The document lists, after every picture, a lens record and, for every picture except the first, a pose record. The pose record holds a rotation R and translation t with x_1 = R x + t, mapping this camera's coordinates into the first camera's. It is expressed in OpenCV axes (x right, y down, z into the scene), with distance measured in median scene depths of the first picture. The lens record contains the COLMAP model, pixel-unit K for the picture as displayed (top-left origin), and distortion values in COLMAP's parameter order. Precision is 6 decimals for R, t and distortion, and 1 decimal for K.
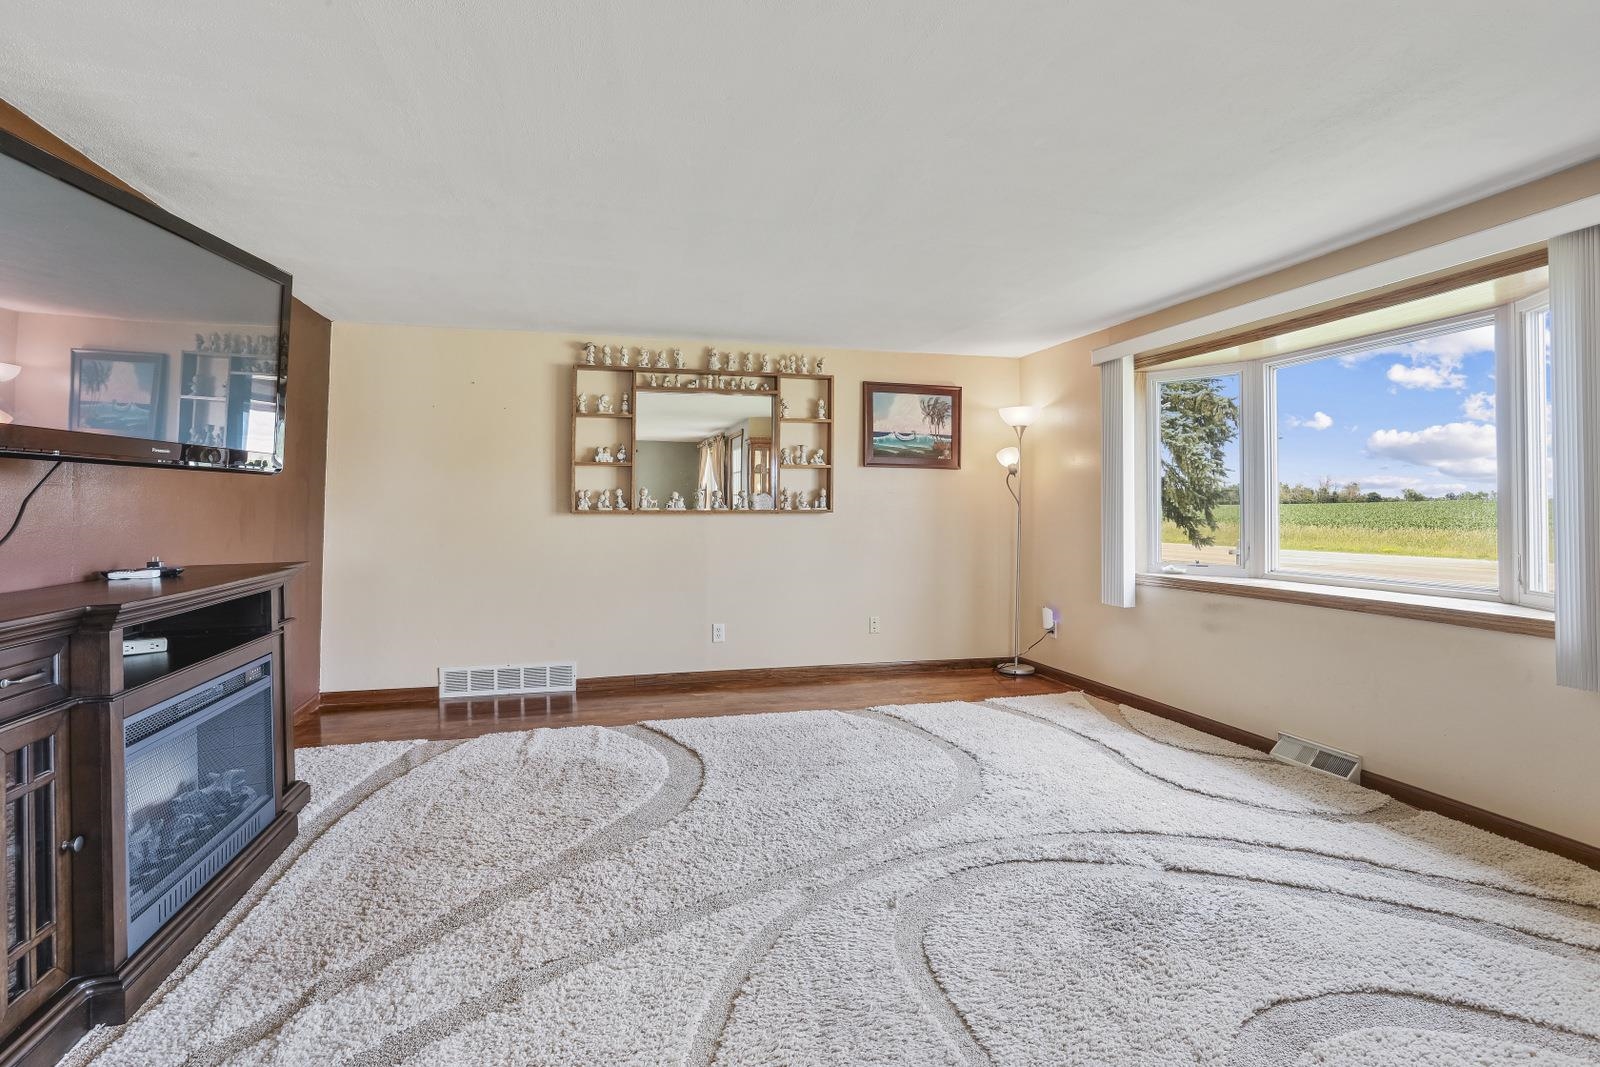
lens RADIAL K [[776.5, 0, 800.3], [0, 776.5, 511.9], [0, 0, 1]] dist [-0.057754, 0.029164]
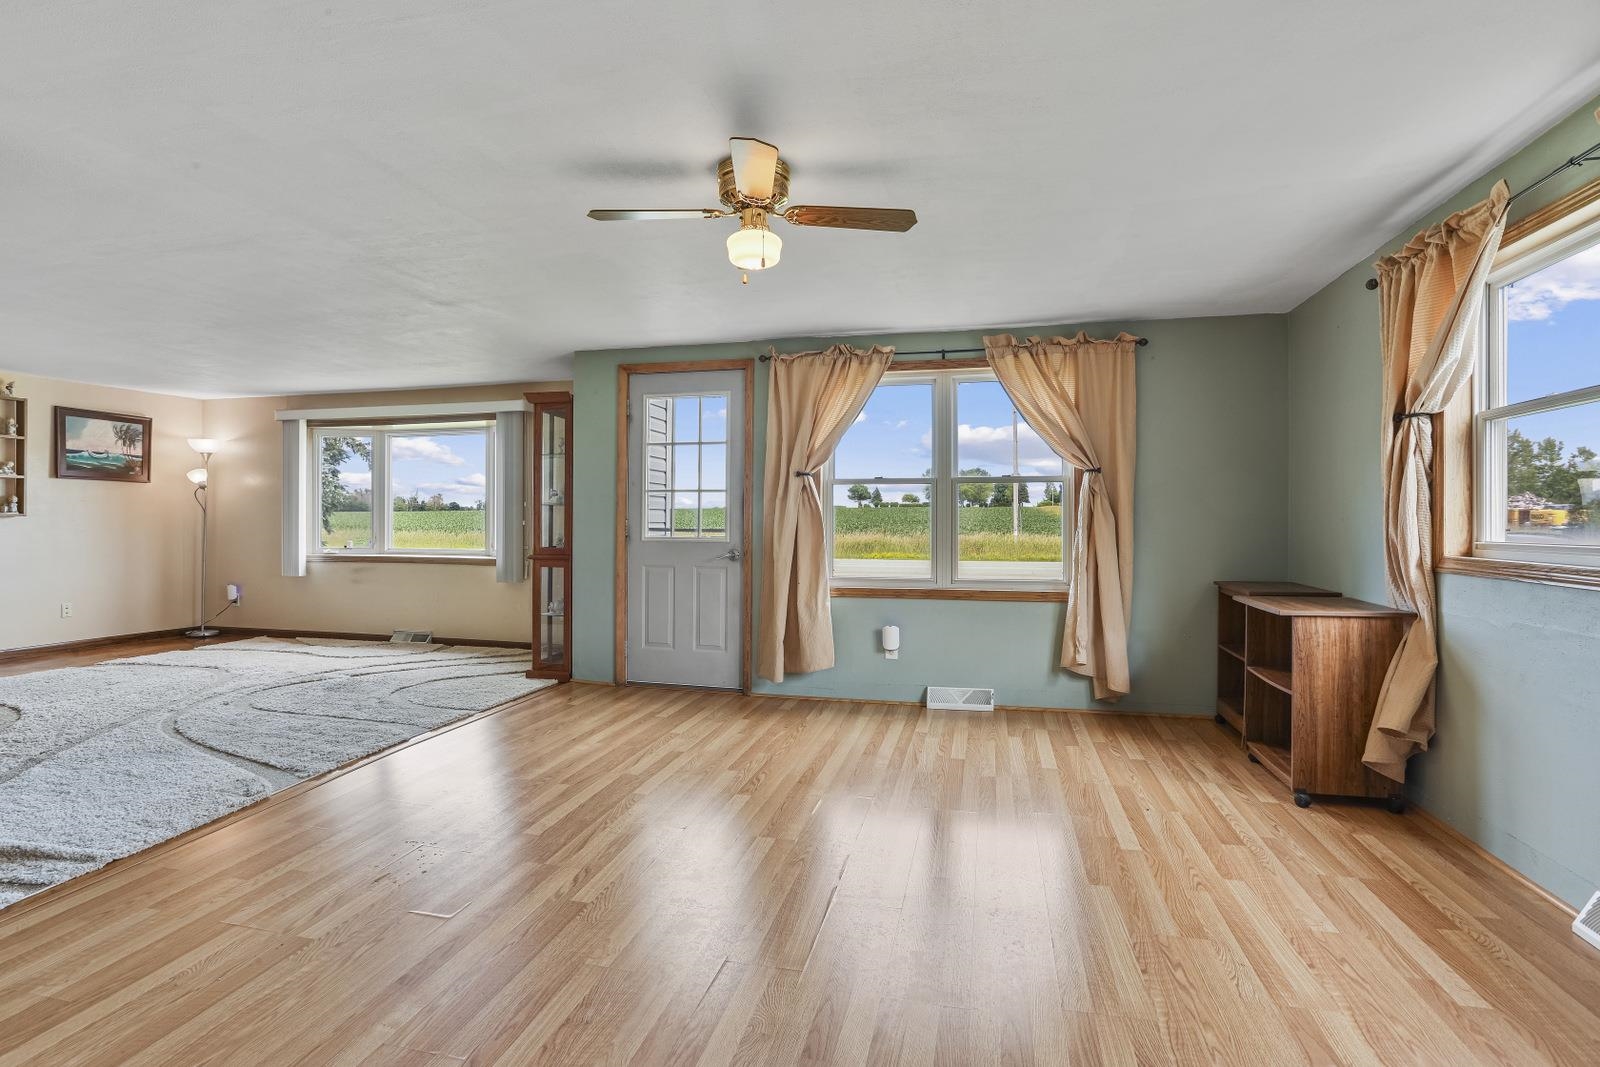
lens RADIAL K [[776.5, 0, 800.3], [0, 776.5, 511.9], [0, 0, 1]] dist [-0.057754, 0.029164]
pose [[0.480062, 0.009202, 0.877186, -0.381190], [-0.001043, 0.999950, -0.009919, 0.003875], [-0.877234, 0.003847, 0.480048, -0.550068]]
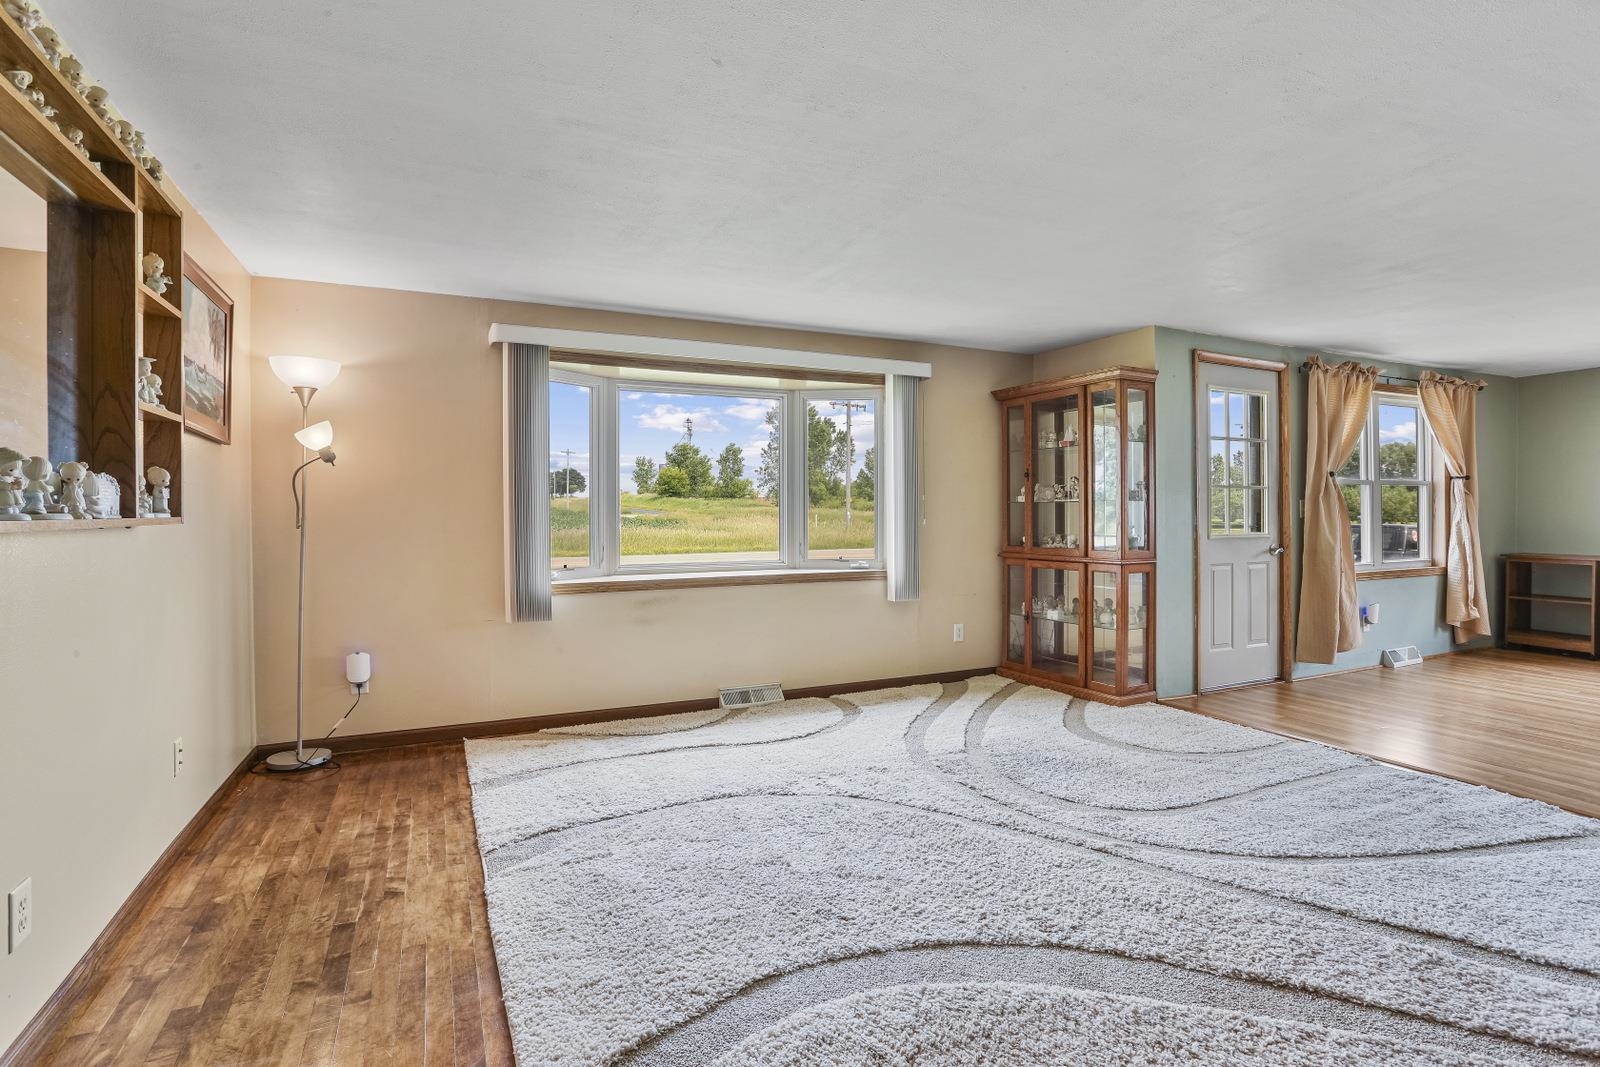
lens RADIAL K [[776.5, 0, 800.3], [0, 776.5, 511.9], [0, 0, 1]] dist [-0.057754, 0.029164]
pose [[-0.184506, -0.002113, 0.982829, -0.425752], [0.004536, 0.999985, 0.003002, -0.005138], [-0.982821, 0.005012, -0.184494, 0.710903]]
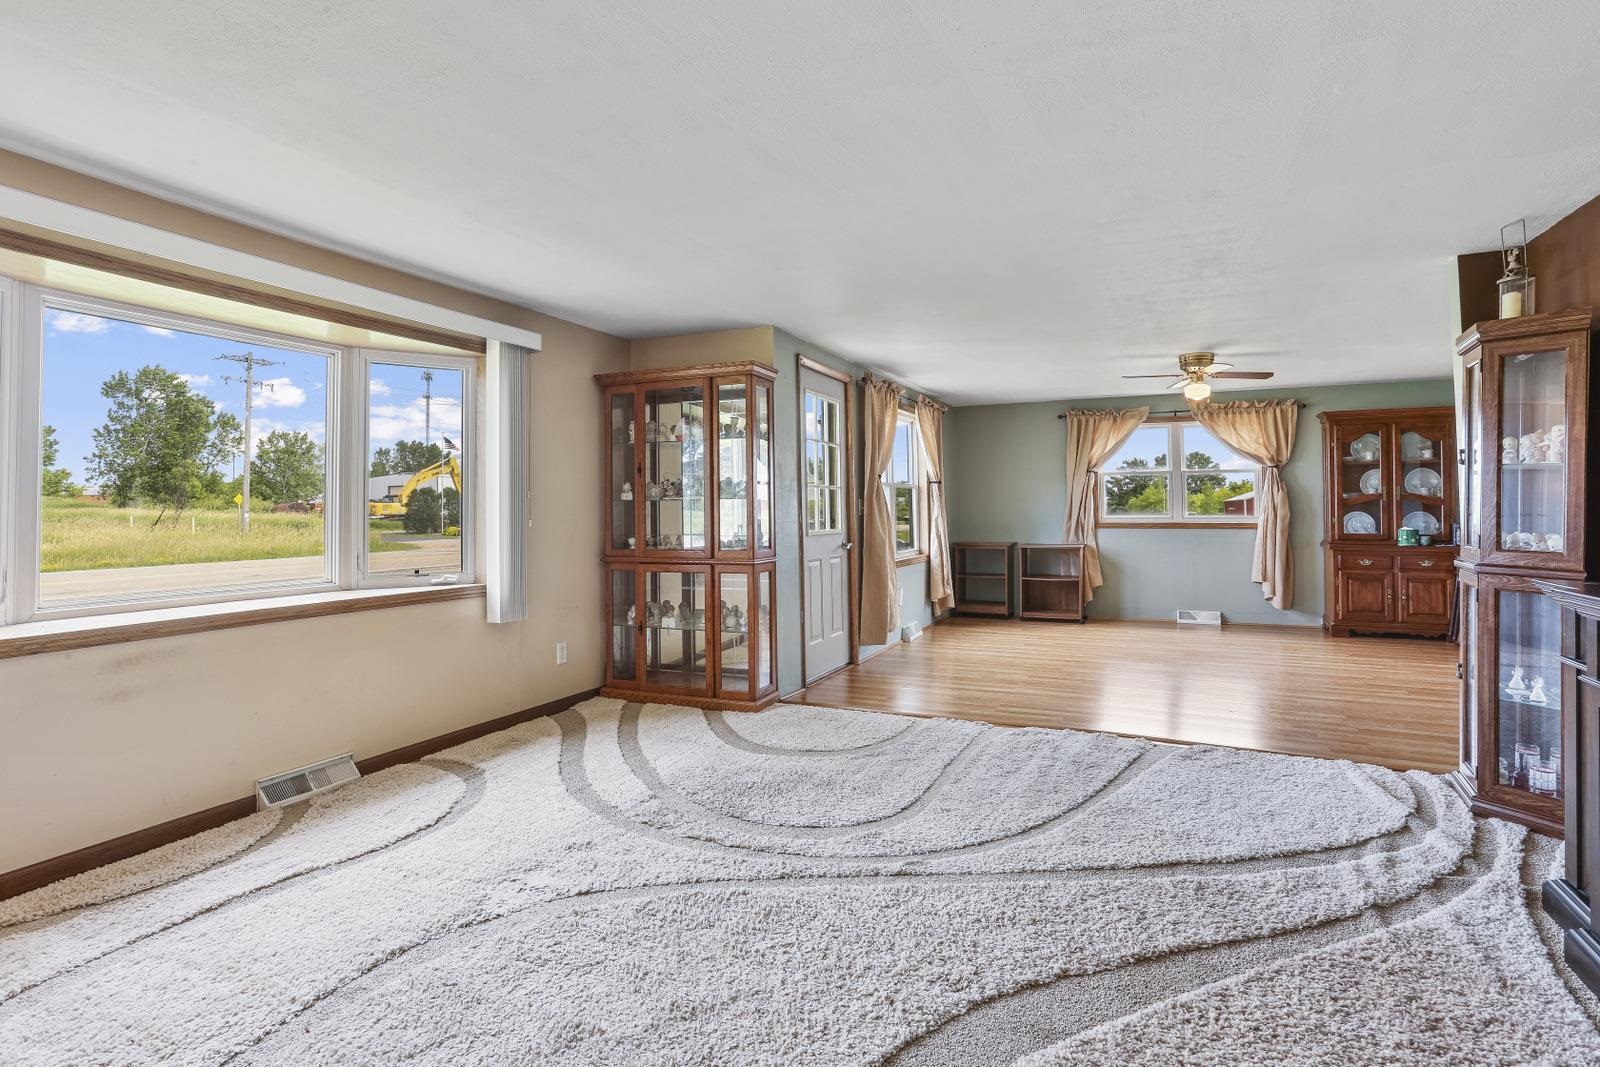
lens RADIAL K [[791.0, 0, 802.8], [0, 791.0, 490.5], [0, 0, 1]] dist [-0.059640, 0.030858]
pose [[-0.776474, 0.018734, 0.629871, -0.240244], [0.007153, 0.999756, -0.020917, -0.004452], [-0.630109, -0.011736, -0.776418, 0.826401]]
